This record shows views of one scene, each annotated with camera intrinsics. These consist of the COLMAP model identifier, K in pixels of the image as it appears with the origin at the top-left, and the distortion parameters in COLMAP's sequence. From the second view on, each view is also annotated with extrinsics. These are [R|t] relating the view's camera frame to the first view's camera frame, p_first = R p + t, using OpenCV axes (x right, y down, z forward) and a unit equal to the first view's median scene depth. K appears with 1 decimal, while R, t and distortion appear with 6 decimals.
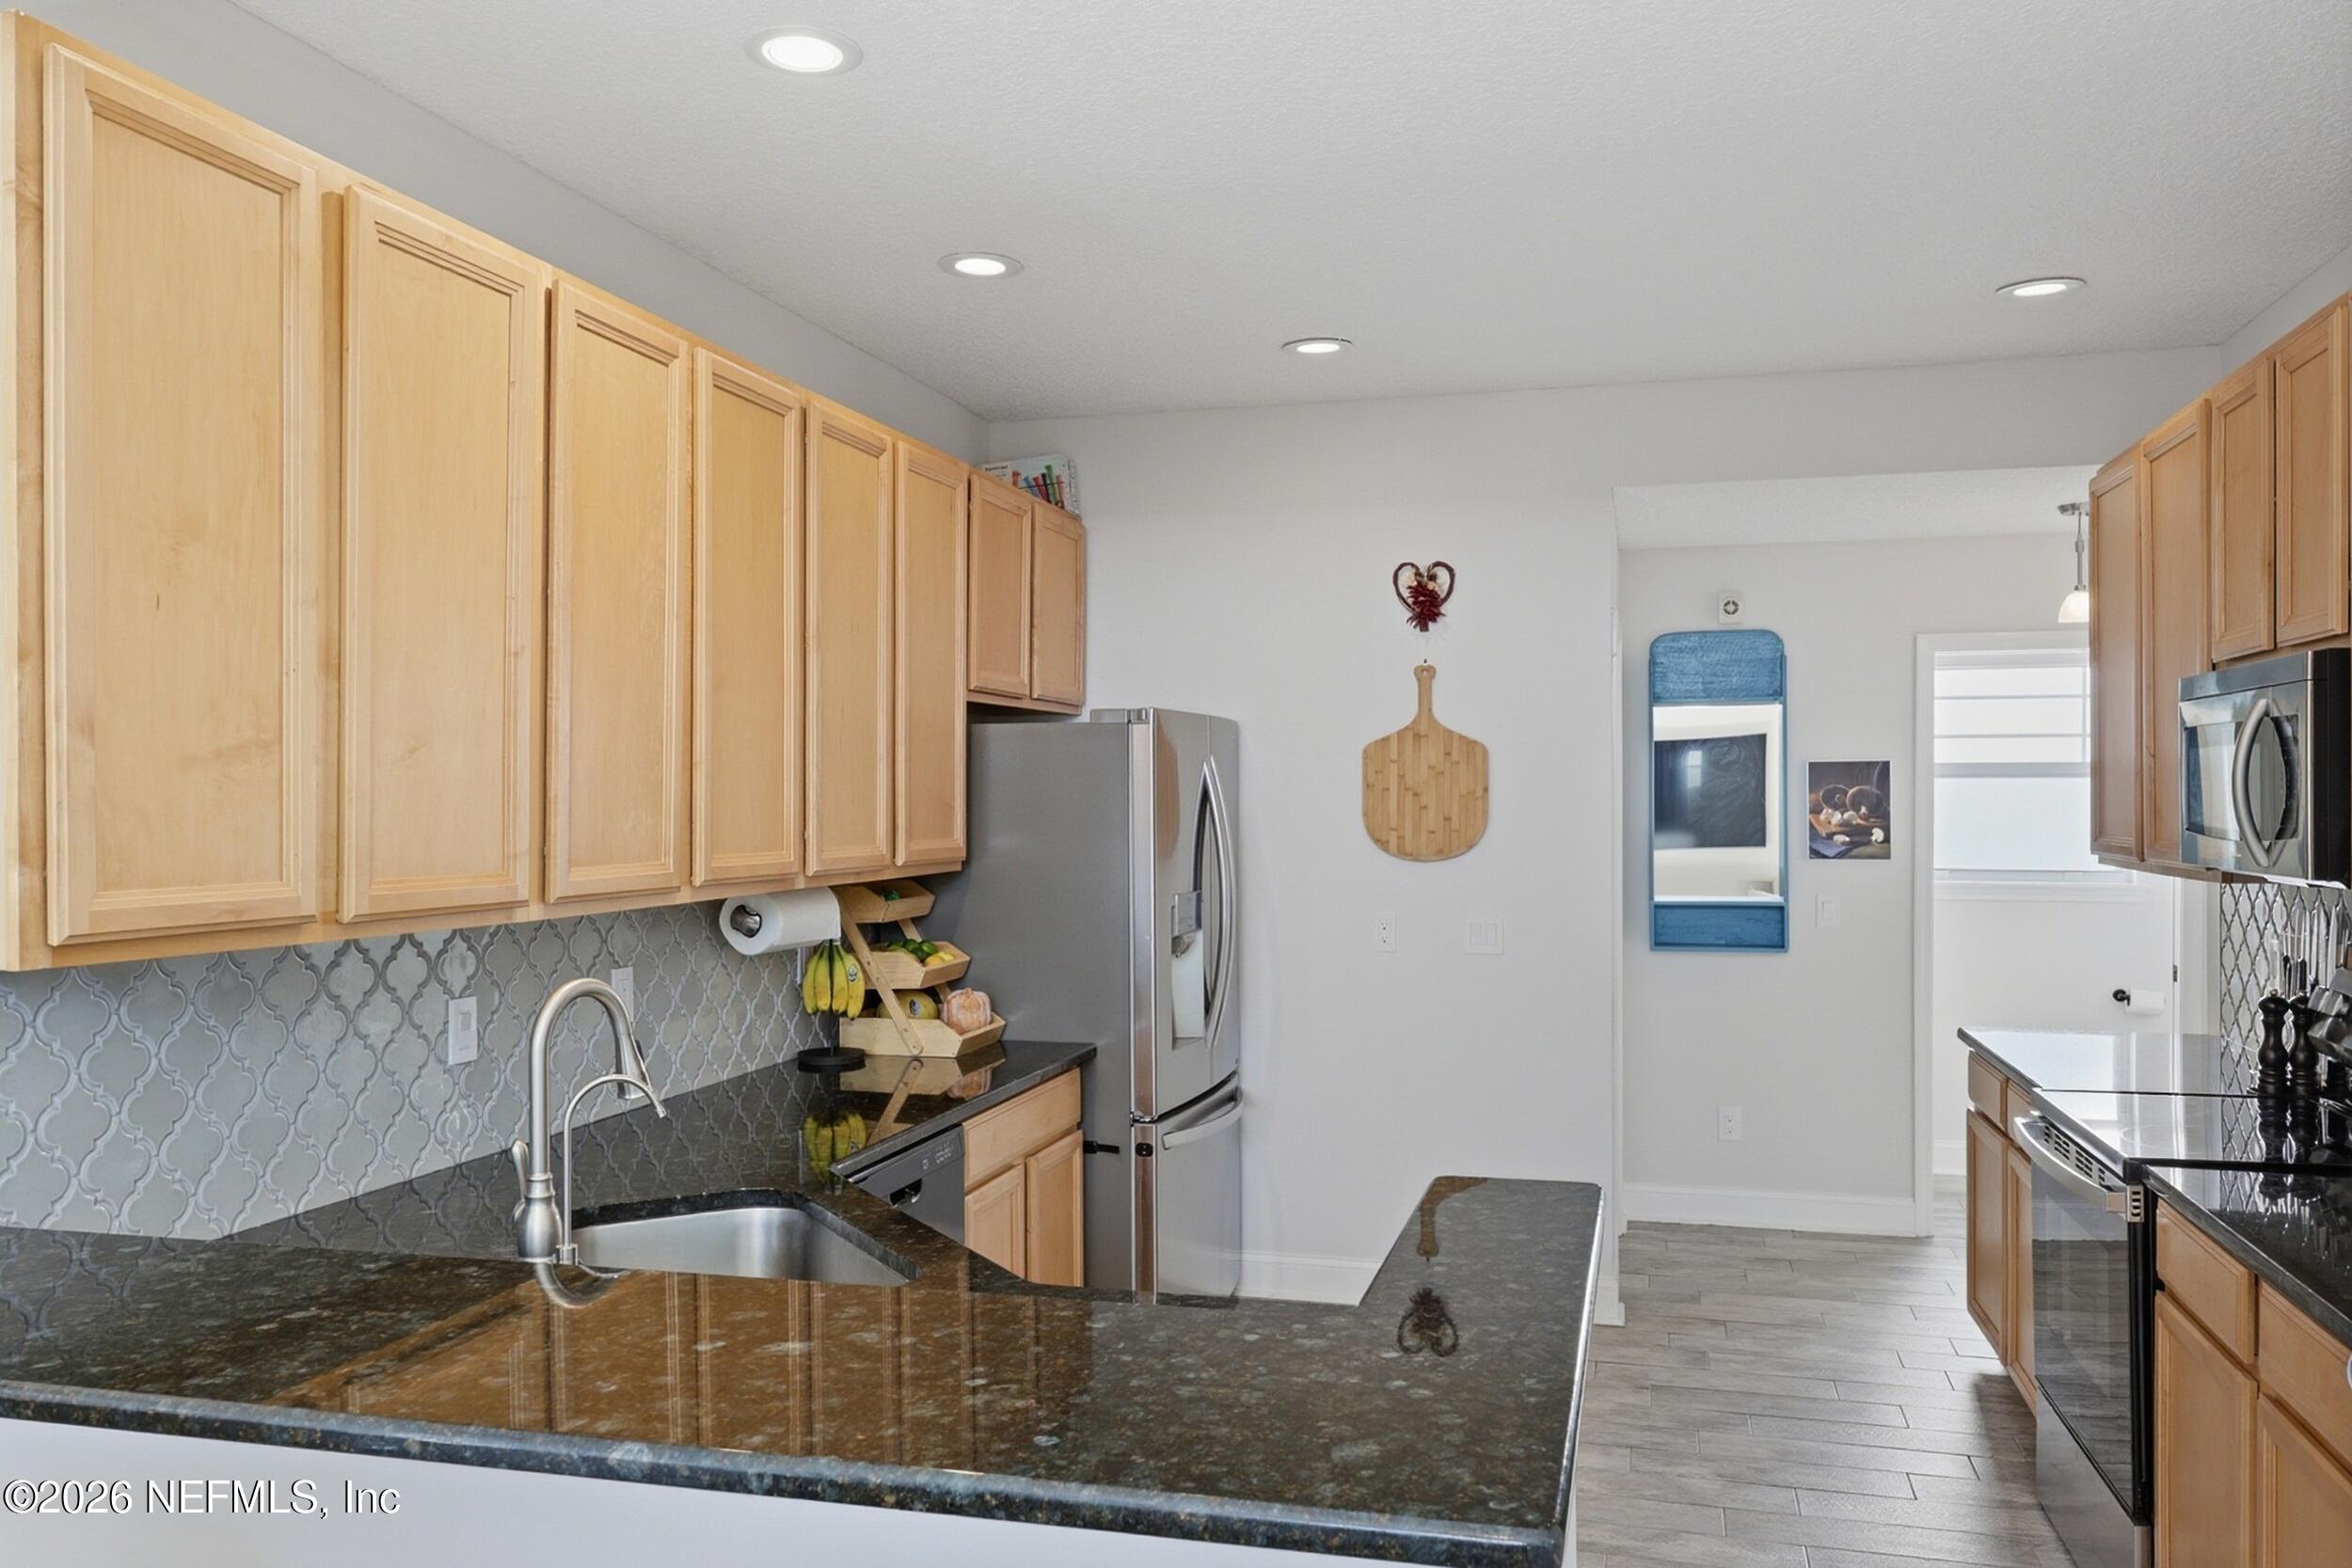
lens RADIAL K [[1770.2, 0, 1194.6], [0, 1770.2, 793.6], [0, 0, 1]] dist [-0.000238, 0.004143]
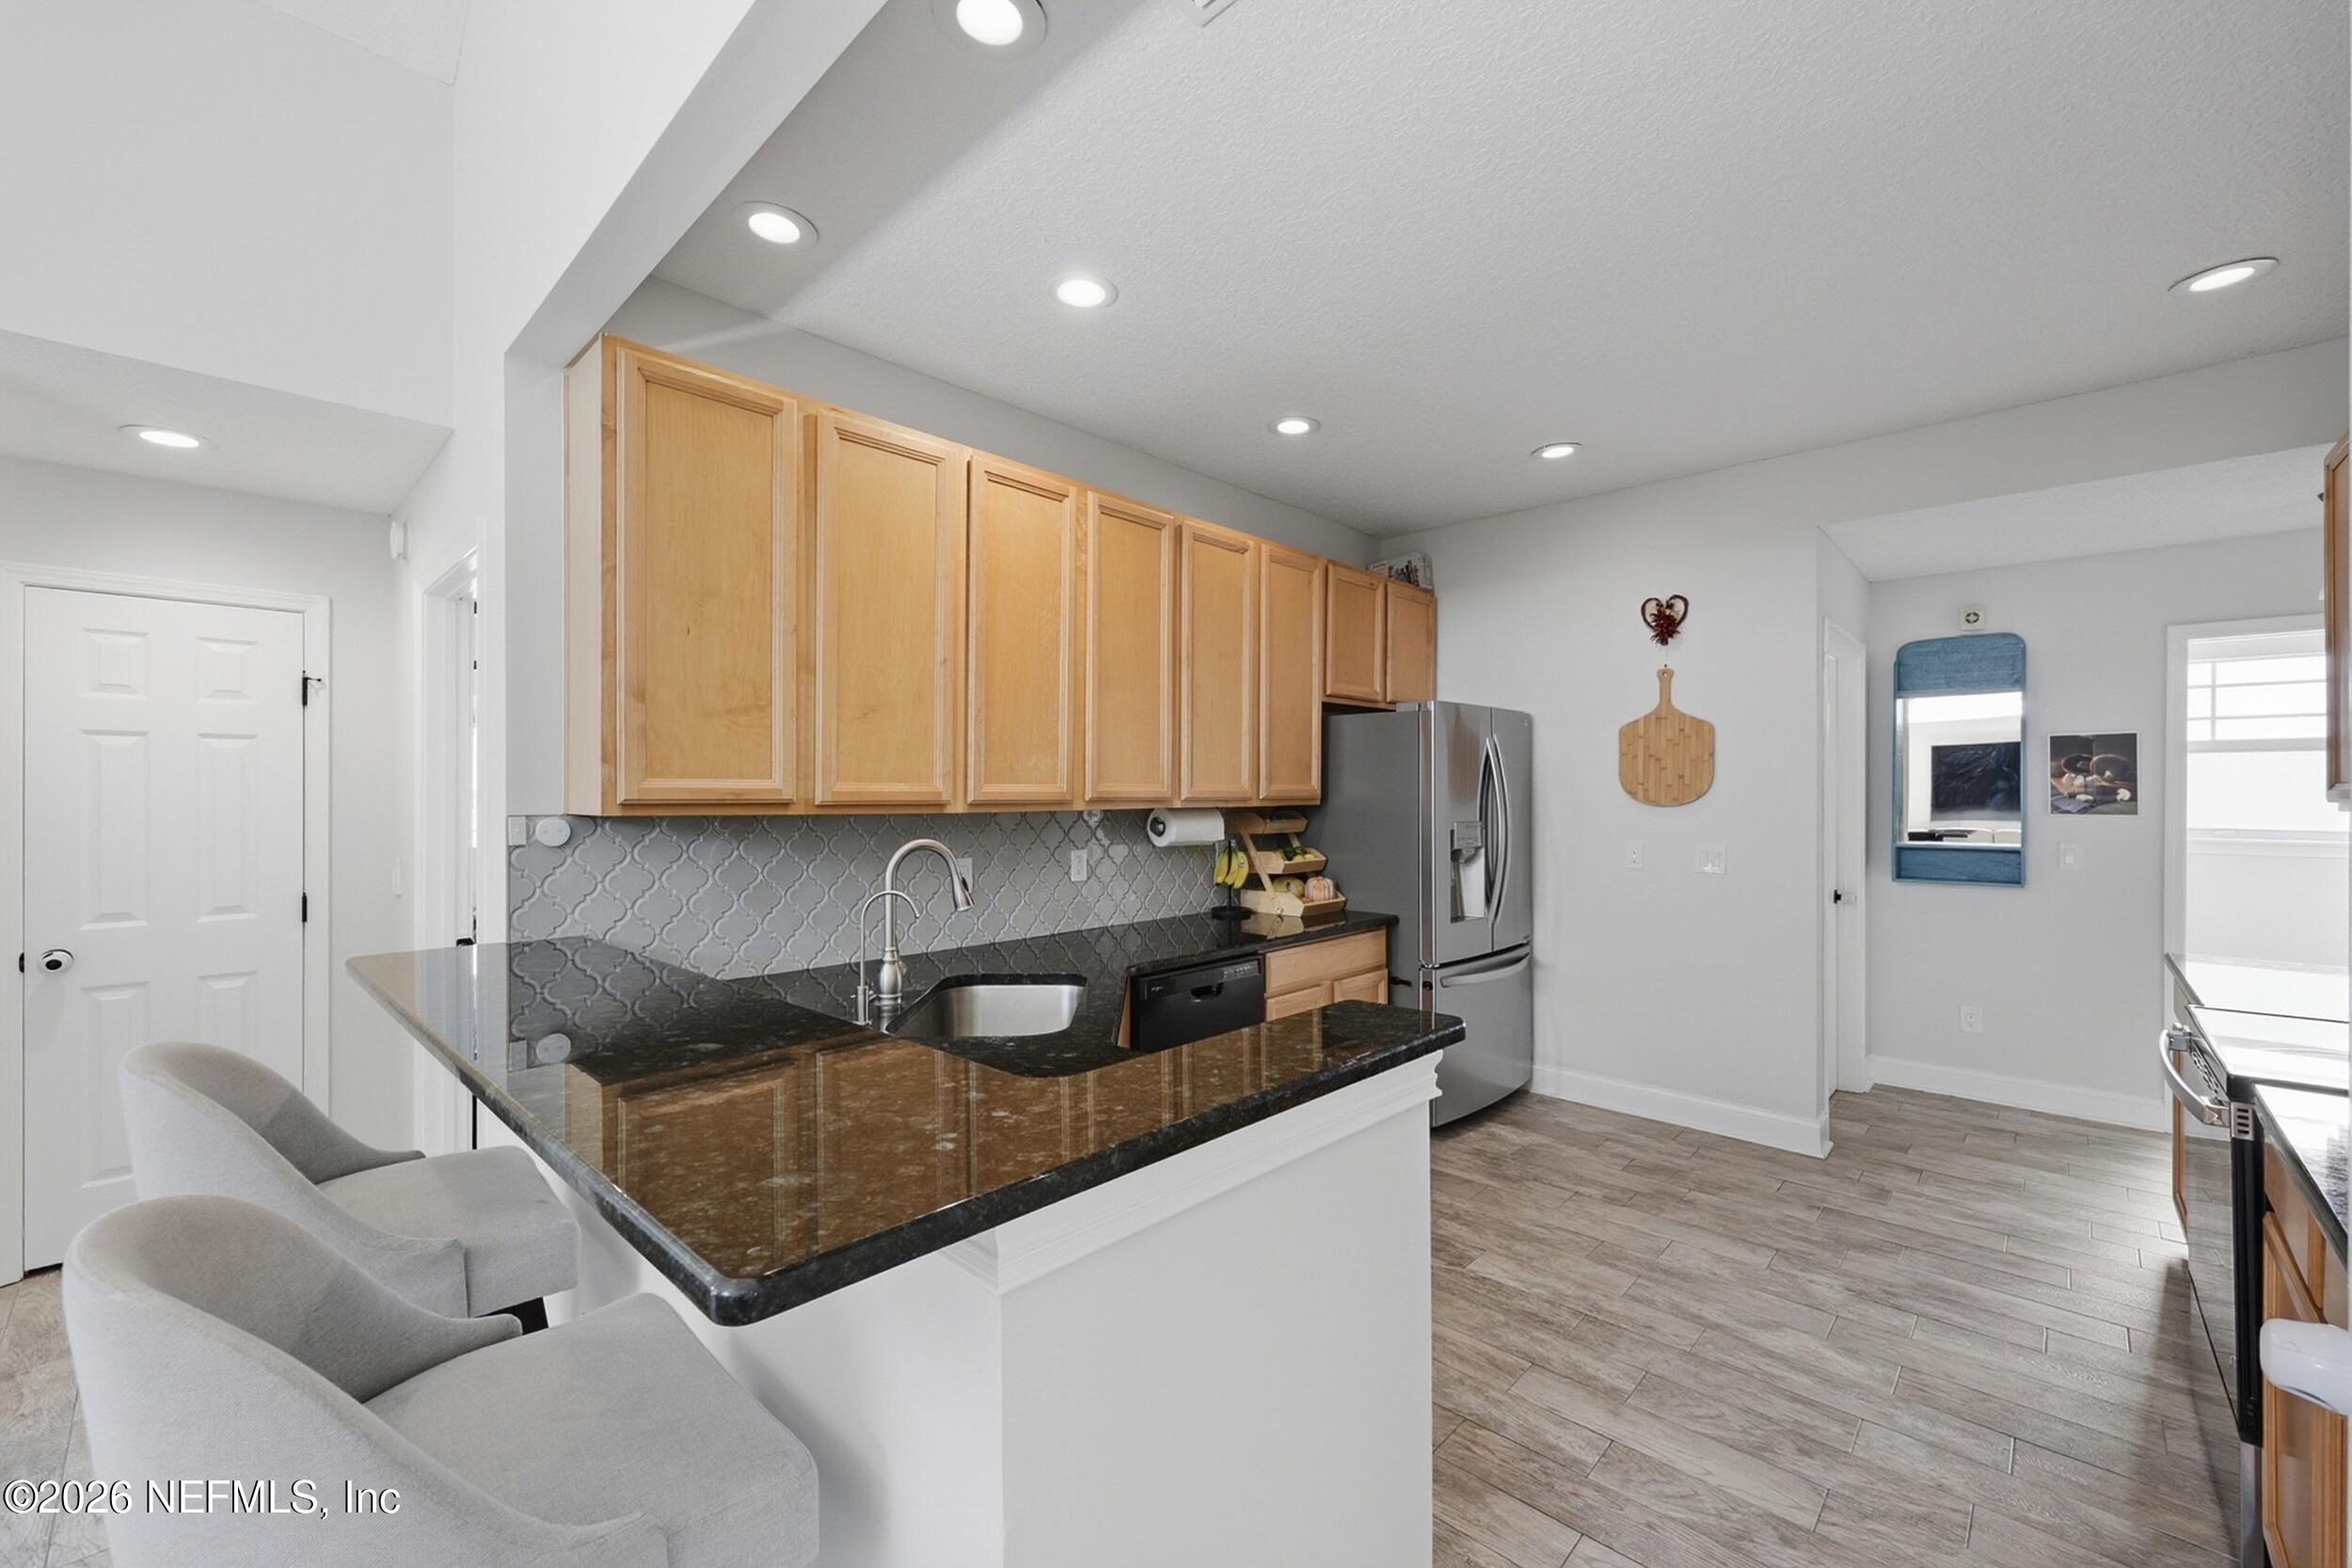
lens RADIAL K [[957.5, 0, 1177.7], [0, 957.5, 787.1], [0, 0, 1]] dist [0.004211, 0.000187]
pose [[0.879030, 0.001218, -0.476765, 0.178208], [-0.002778, 0.999993, -0.002567, 0.029775], [0.476758, 0.003581, 0.879027, 0.155742]]
